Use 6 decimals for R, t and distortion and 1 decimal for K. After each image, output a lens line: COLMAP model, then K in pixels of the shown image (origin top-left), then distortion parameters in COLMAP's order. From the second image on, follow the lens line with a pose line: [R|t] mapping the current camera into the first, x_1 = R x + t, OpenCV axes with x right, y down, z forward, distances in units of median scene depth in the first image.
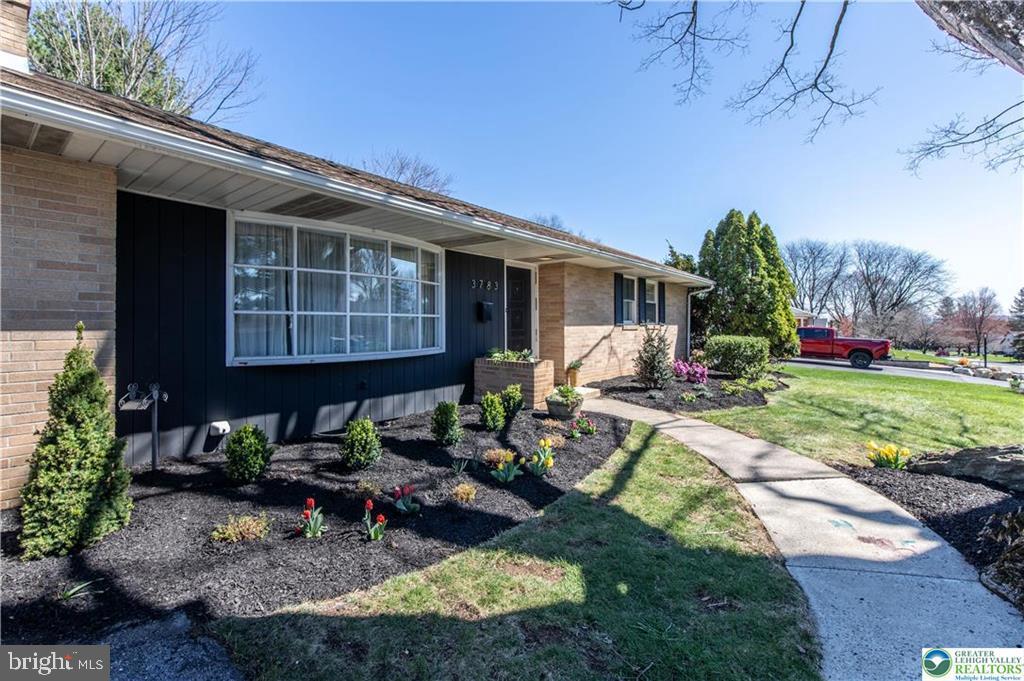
lens RADIAL K [[445.3, 0, 501.6], [0, 445.3, 324.4], [0, 0, 1]] dist [0.001098, 0.000311]
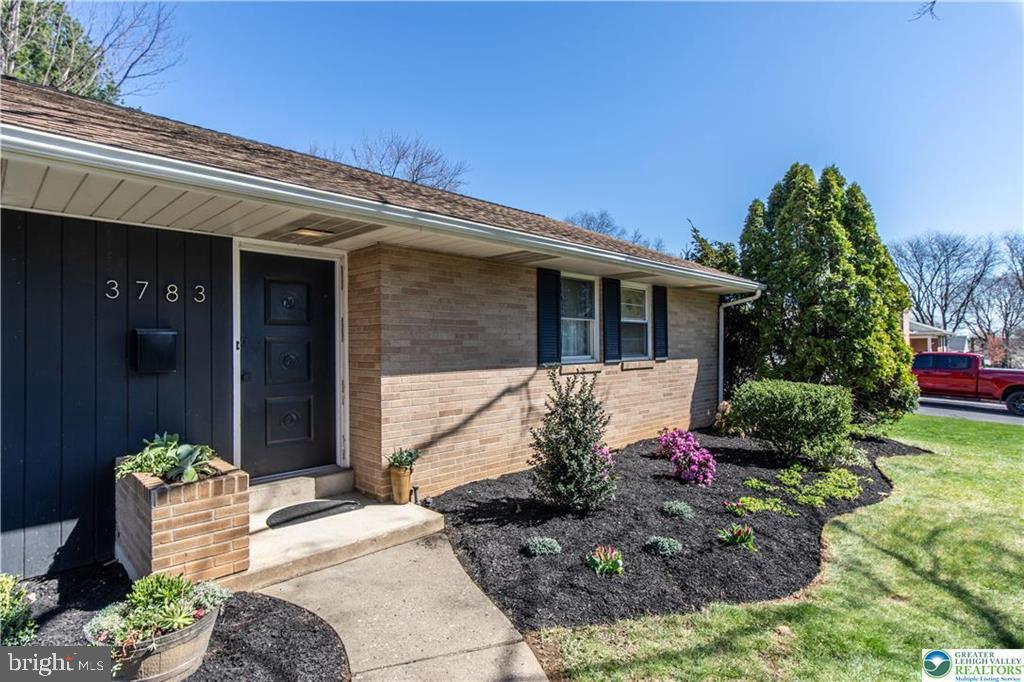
lens RADIAL K [[511.9, 0, 513.0], [0, 511.9, 339.4], [0, 0, 1]] dist [0.001543, -0.002499]
pose [[0.995545, -0.007531, -0.093987, 0.215328], [0.006677, 0.999934, -0.009391, -0.019121], [0.094051, 0.008721, 0.995529, 0.298455]]
